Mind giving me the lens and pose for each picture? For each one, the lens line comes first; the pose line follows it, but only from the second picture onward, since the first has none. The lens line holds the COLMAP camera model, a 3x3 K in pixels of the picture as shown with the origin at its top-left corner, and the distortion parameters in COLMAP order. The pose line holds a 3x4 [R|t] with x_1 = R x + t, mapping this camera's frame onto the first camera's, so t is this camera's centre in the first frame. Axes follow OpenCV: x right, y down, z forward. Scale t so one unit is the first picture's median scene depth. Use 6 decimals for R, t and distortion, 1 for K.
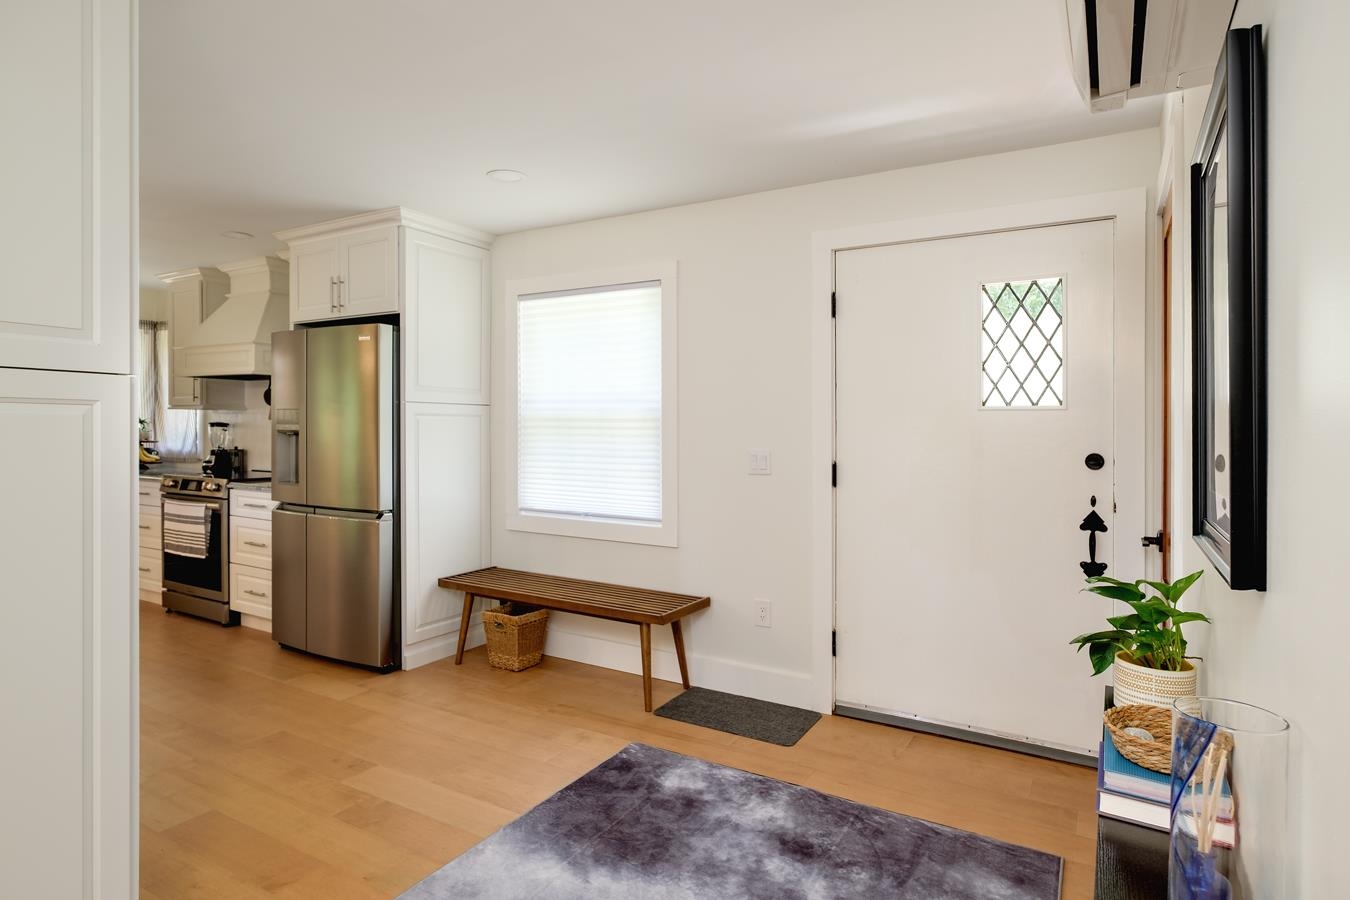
lens RADIAL K [[758.2, 0, 681.7], [0, 758.2, 436.4], [0, 0, 1]] dist [-0.007334, 0.003795]
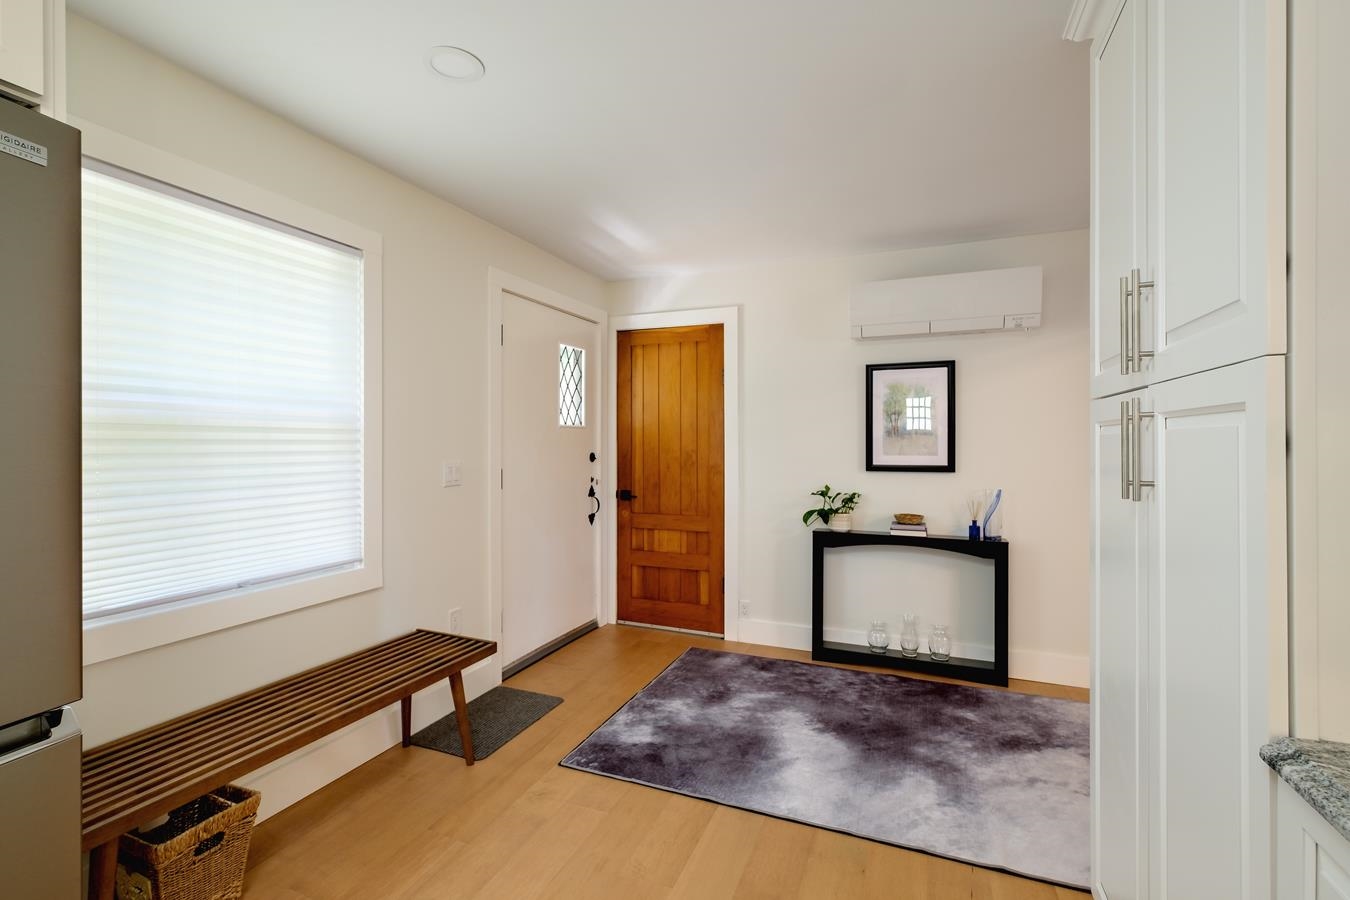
lens RADIAL K [[628.2, 0, 649.5], [0, 628.2, 440.6], [0, 0, 1]] dist [0.000859, 0.000336]
pose [[-0.127935, -0.010398, 0.991728, -0.646681], [0.005133, 0.999925, 0.011146, -0.015213], [-0.991769, 0.006516, -0.127872, 0.727468]]
